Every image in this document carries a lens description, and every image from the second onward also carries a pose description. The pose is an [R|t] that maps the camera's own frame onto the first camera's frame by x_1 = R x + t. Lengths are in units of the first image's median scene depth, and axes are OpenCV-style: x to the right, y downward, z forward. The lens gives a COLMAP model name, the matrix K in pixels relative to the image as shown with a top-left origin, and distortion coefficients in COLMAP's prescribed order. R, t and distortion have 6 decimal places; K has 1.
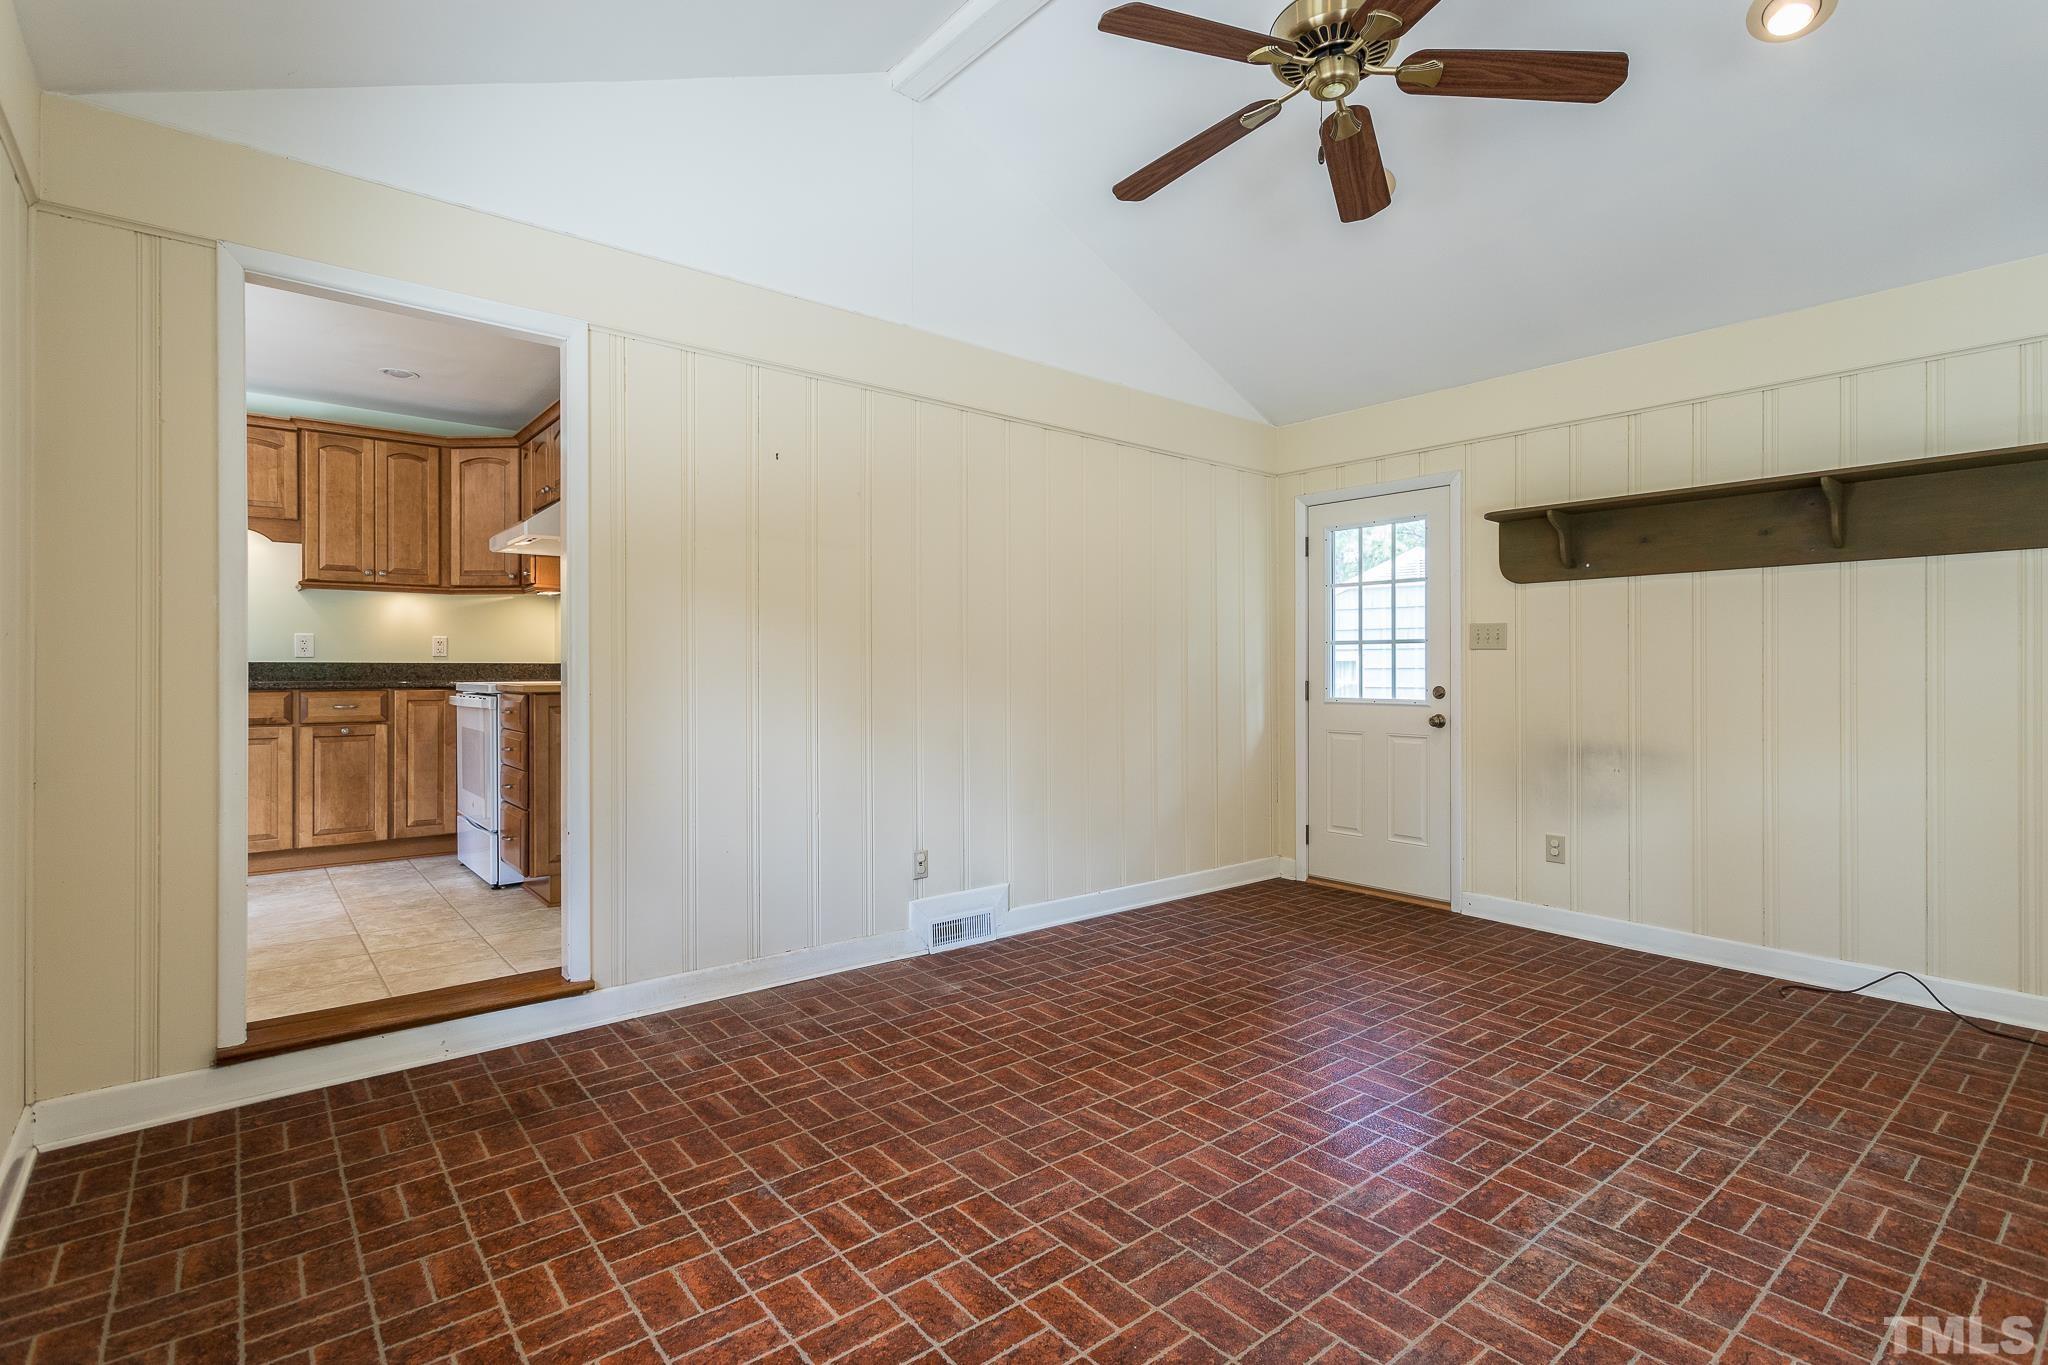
lens RADIAL K [[982.8, 0, 1032.6], [0, 982.8, 673.1], [0, 0, 1]] dist [0.002665, 0.002728]
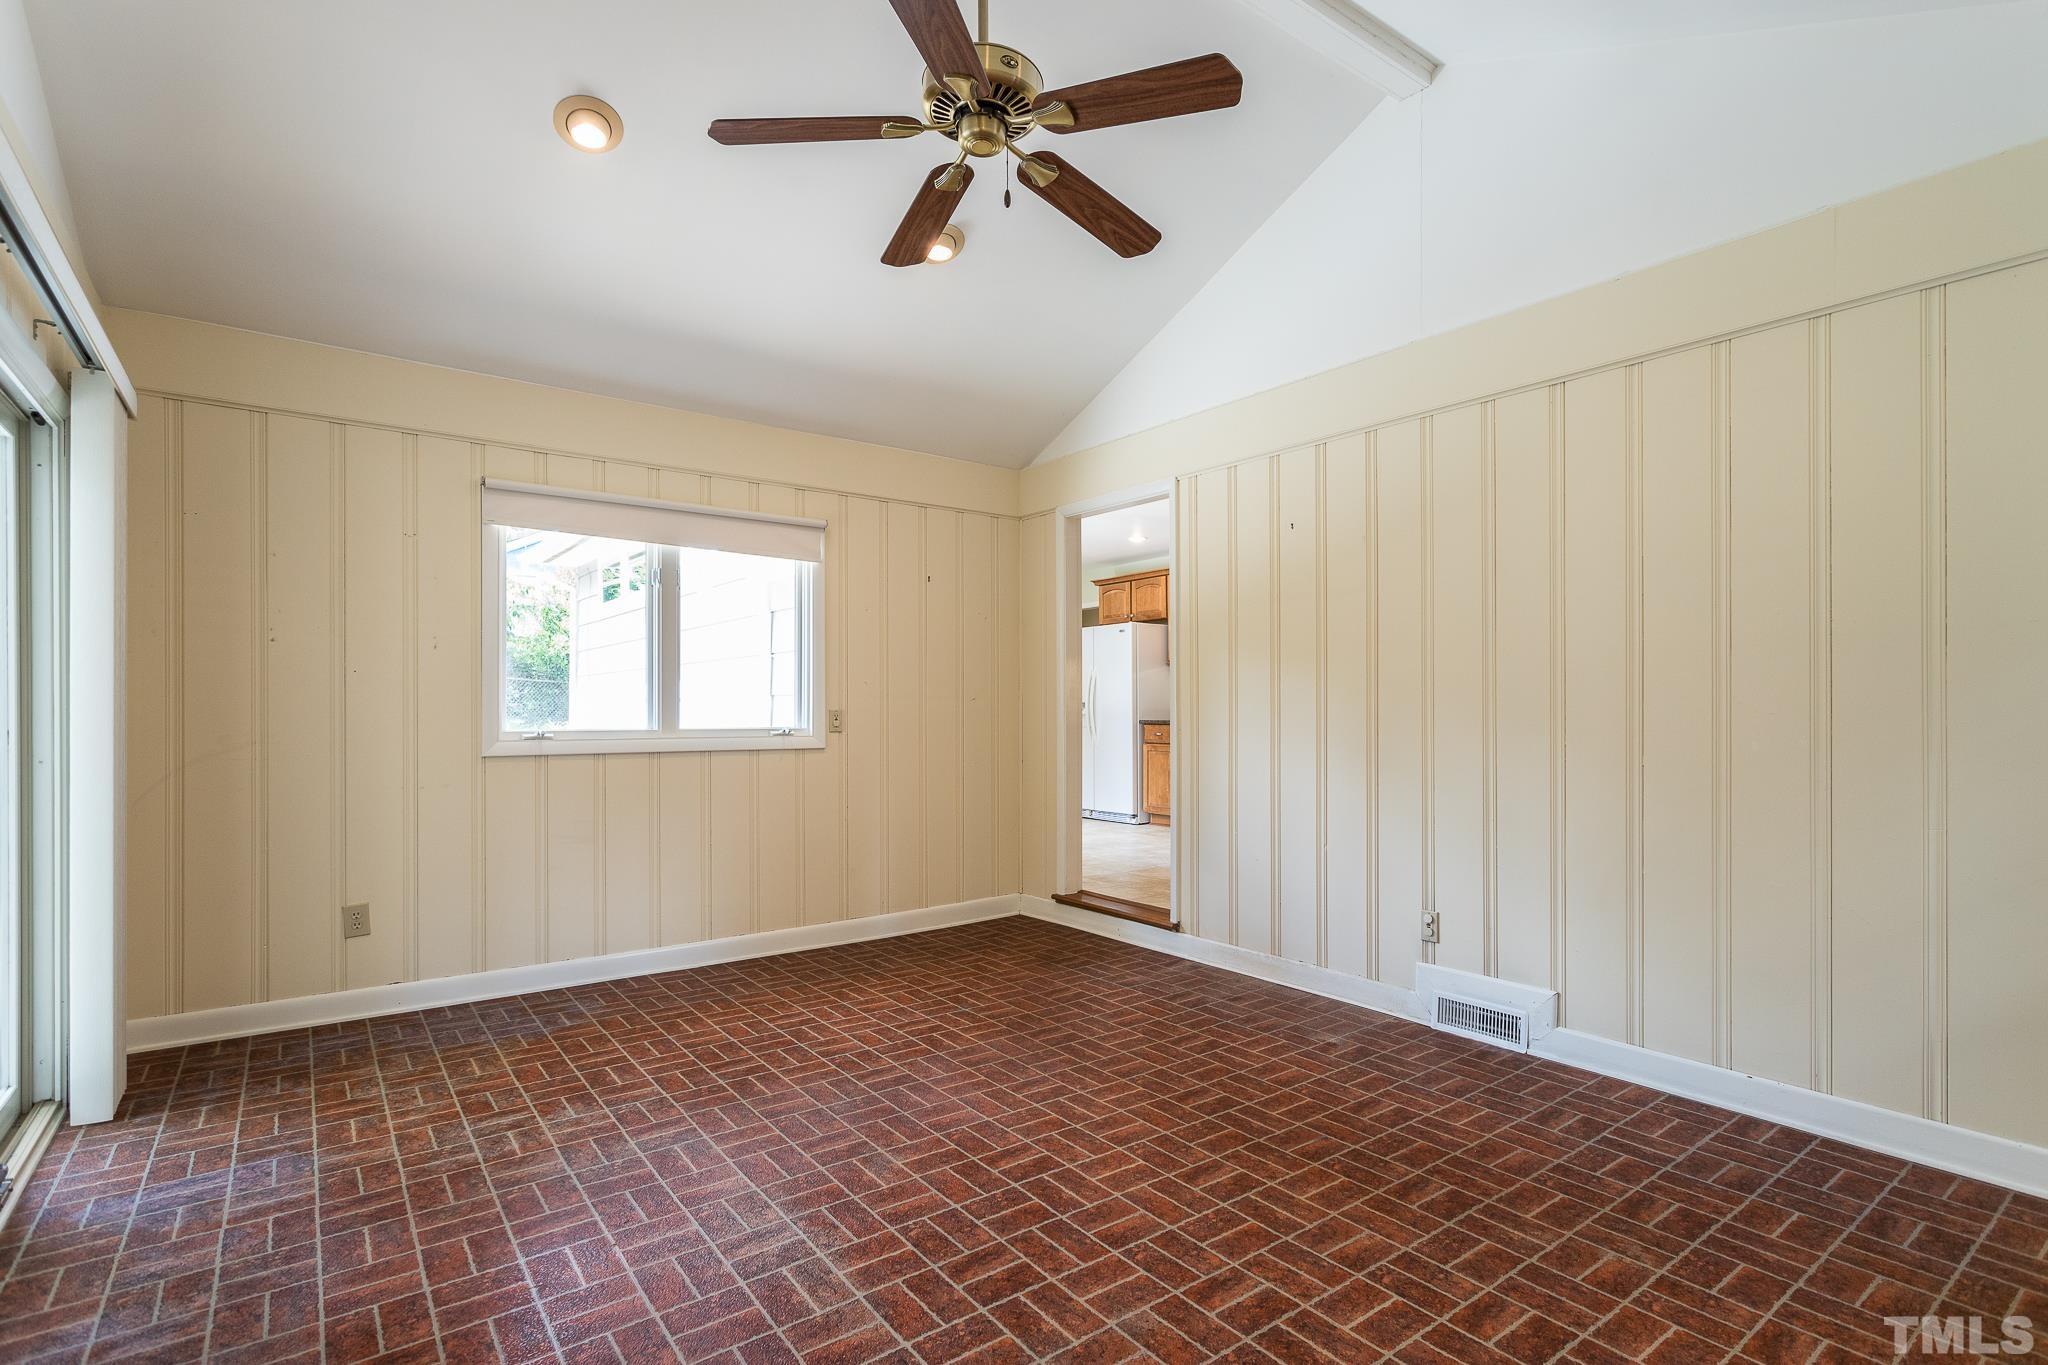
lens RADIAL K [[982.8, 0, 1008.7], [0, 982.8, 773.0], [0, 0, 1]] dist [0.002665, 0.002728]
pose [[-0.073029, 0.059027, -0.995582, 0.987402], [-0.002071, 0.998236, 0.059336, 0.001472], [0.997328, 0.006395, -0.072778, 0.834580]]
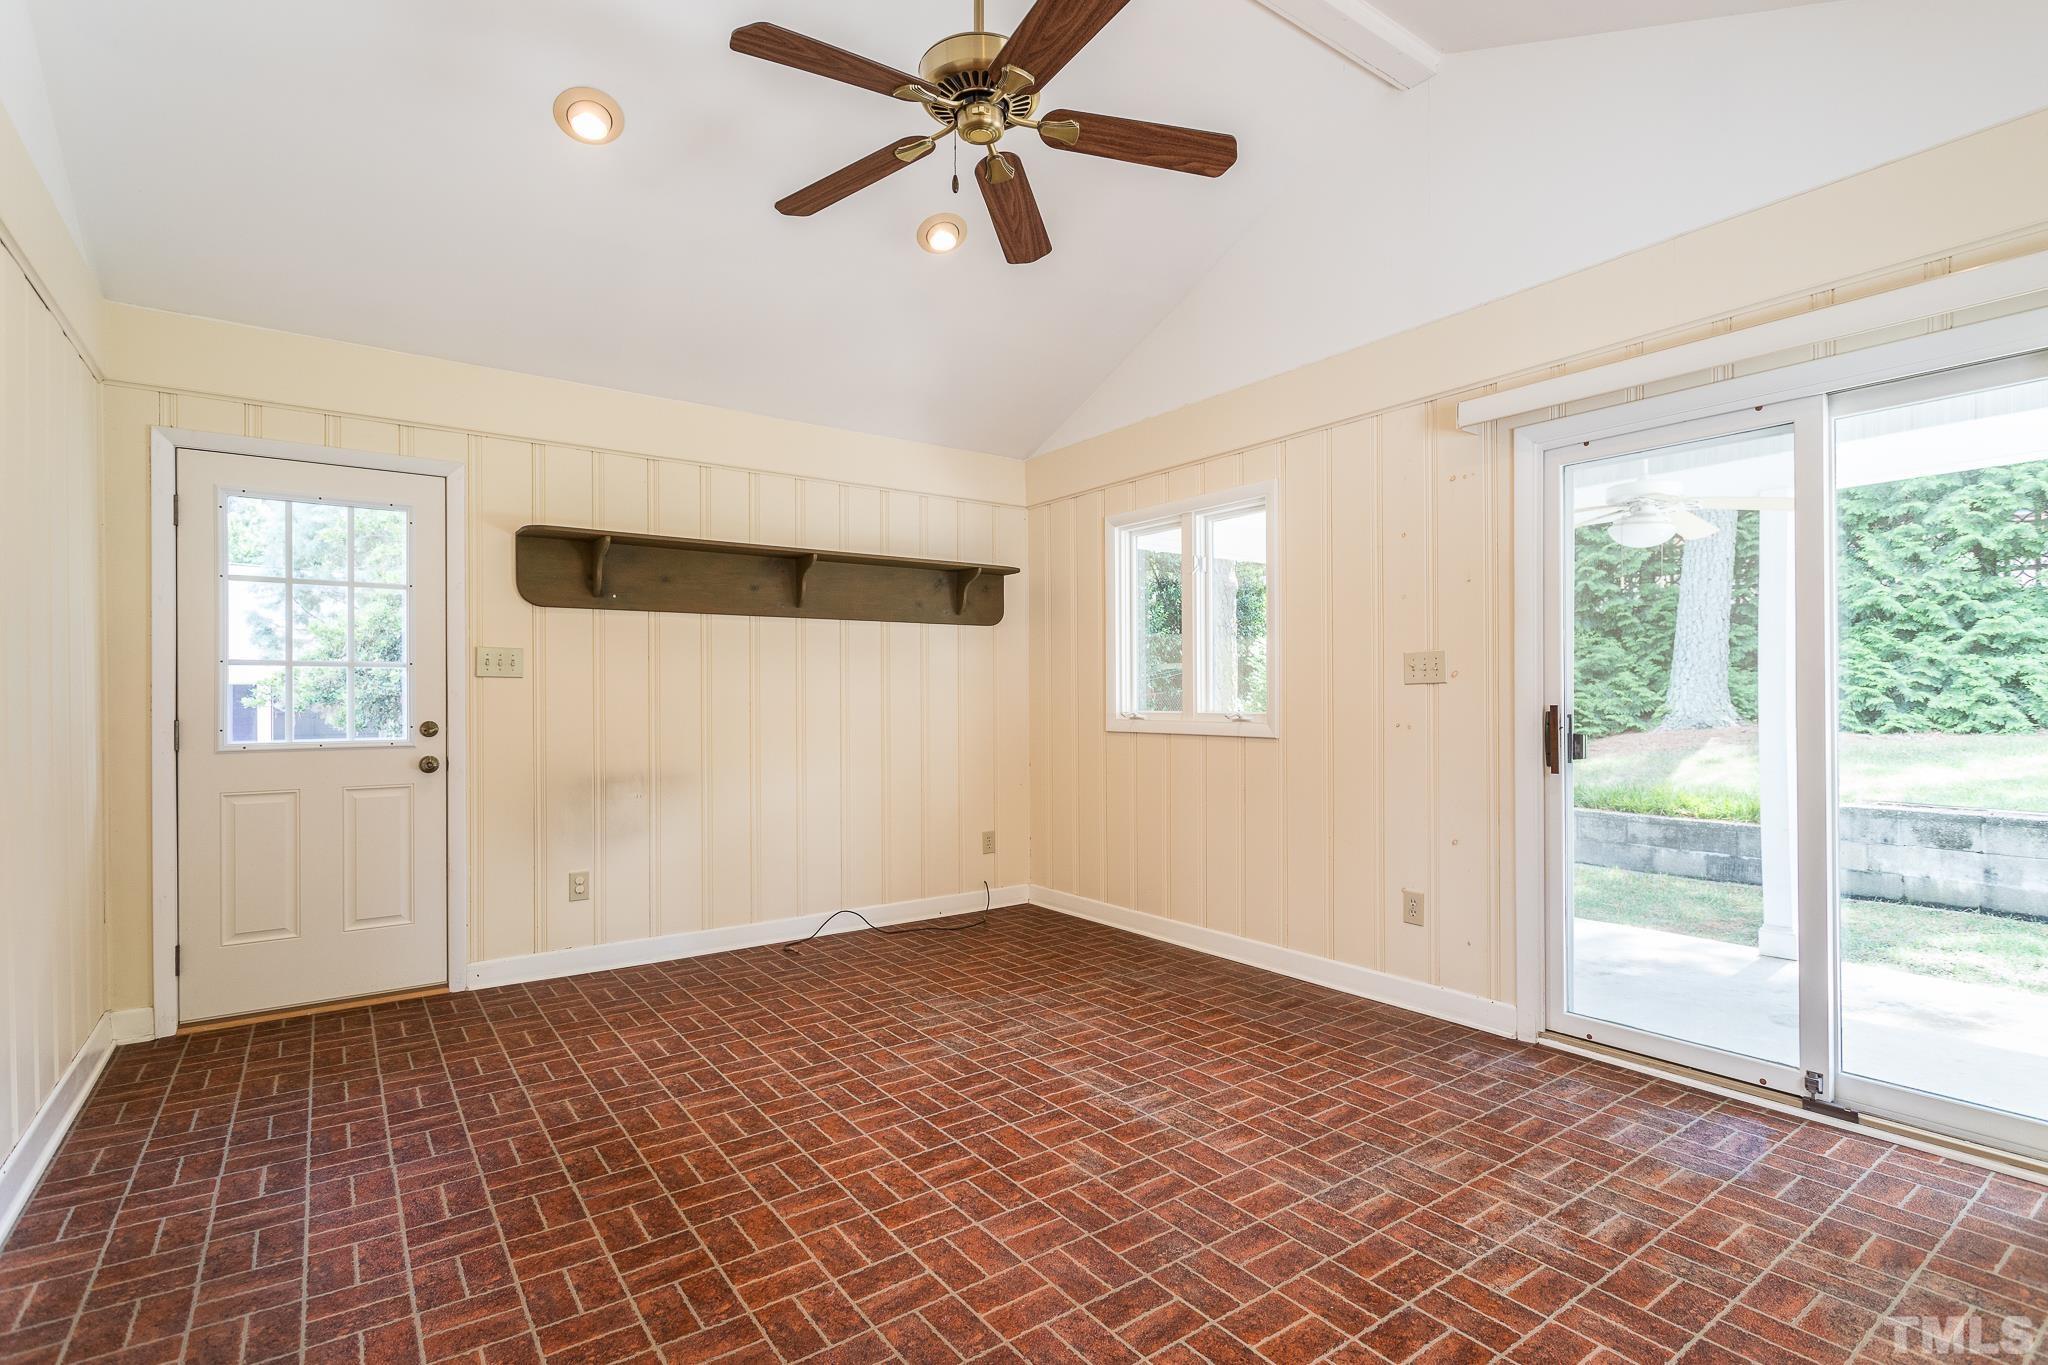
lens RADIAL K [[982.8, 0, 1040.8], [0, 982.8, 682.2], [0, 0, 1]] dist [0.002665, 0.002728]
pose [[0.056917, 0.013238, 0.998291, -0.548188], [0.008904, 0.999866, -0.013766, -0.004149], [-0.998339, 0.009672, 0.056792, 0.668249]]
